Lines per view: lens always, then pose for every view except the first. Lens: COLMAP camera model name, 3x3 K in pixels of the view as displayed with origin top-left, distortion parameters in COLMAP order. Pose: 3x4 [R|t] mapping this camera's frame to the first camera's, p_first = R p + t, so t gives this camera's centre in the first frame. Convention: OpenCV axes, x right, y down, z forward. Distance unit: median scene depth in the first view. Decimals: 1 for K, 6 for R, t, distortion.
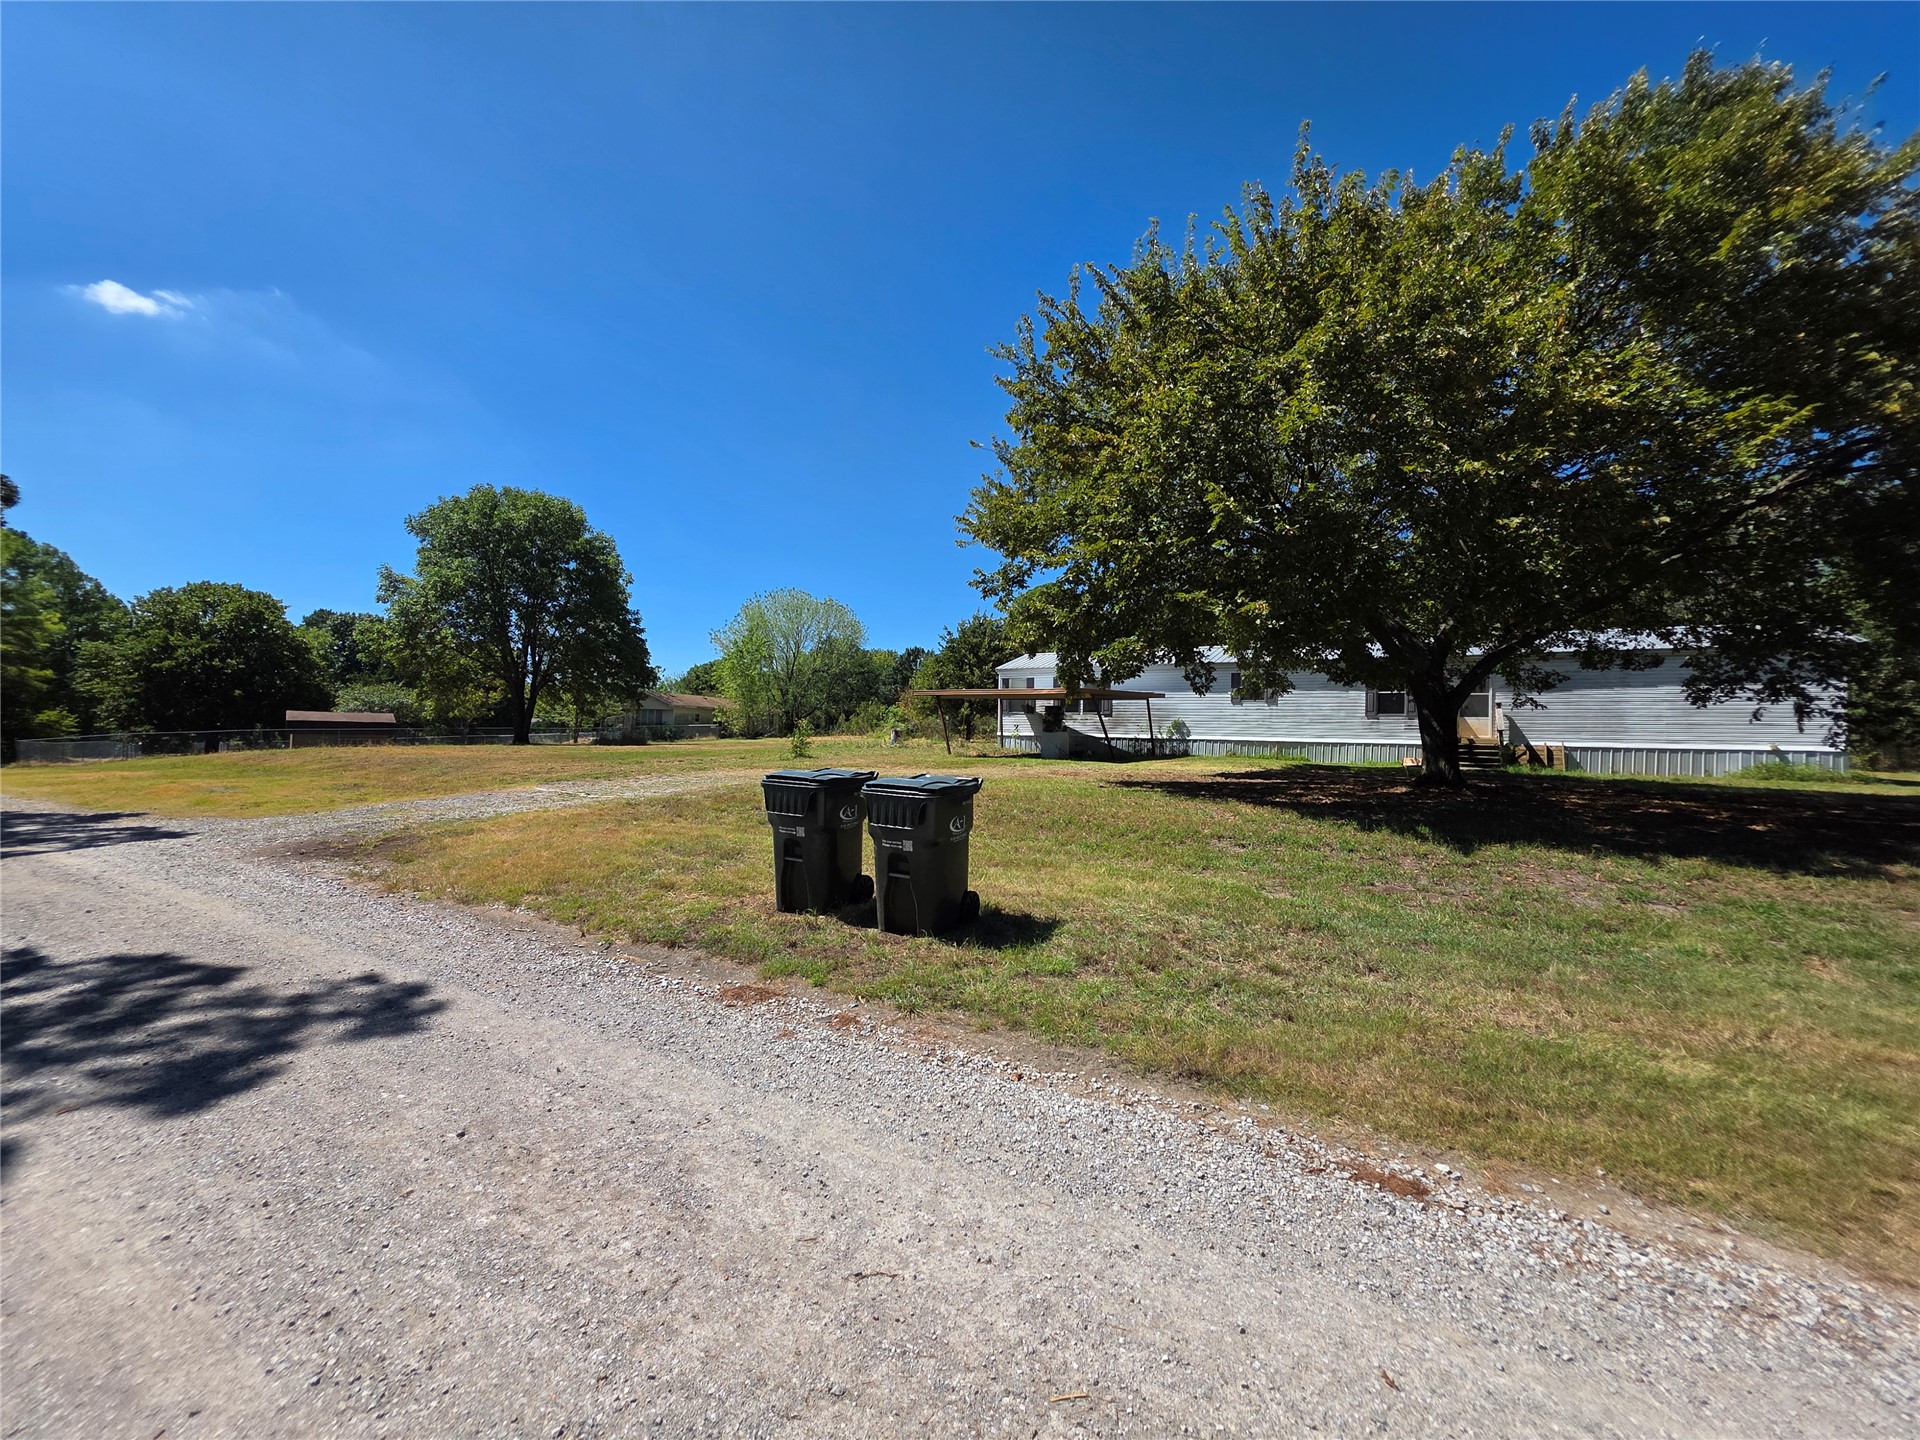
lens RADIAL K [[774.1, 0, 960.0], [0, 774.1, 720.0], [0, 0, 1]] dist [-0.000957, -0.000093]
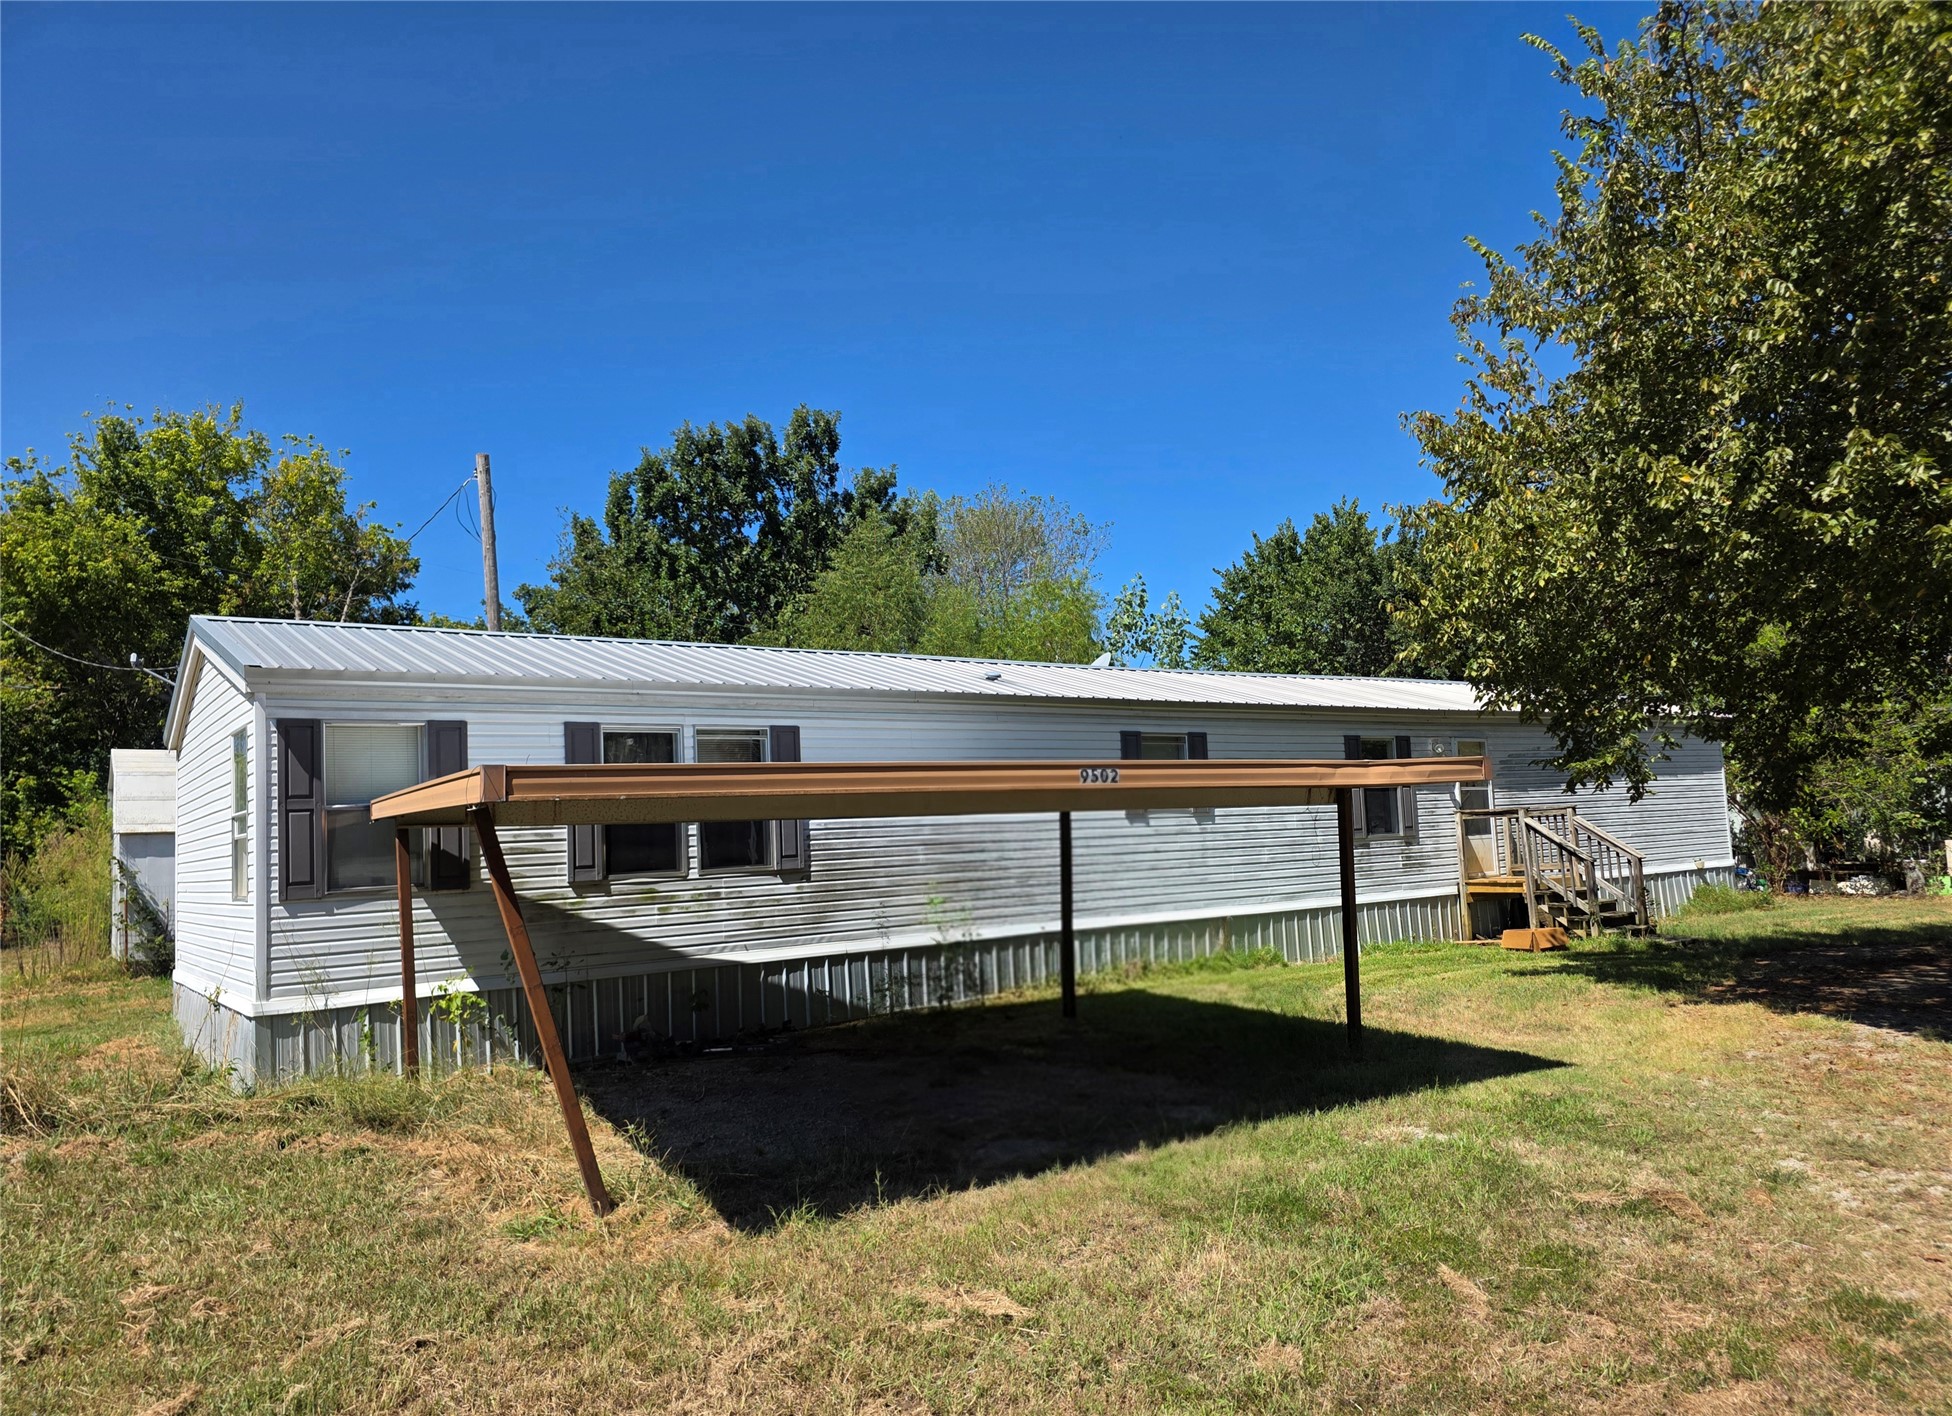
lens RADIAL K [[1328.3, 0, 1031.6], [0, 1328.3, 709.7], [0, 0, 1]] dist [0.031960, -0.000239]
pose [[0.368177, 0.055476, 0.928099, -0.241571], [0.039422, 0.996389, -0.075197, -0.029087], [-0.928920, 0.064273, 0.364660, 0.855059]]
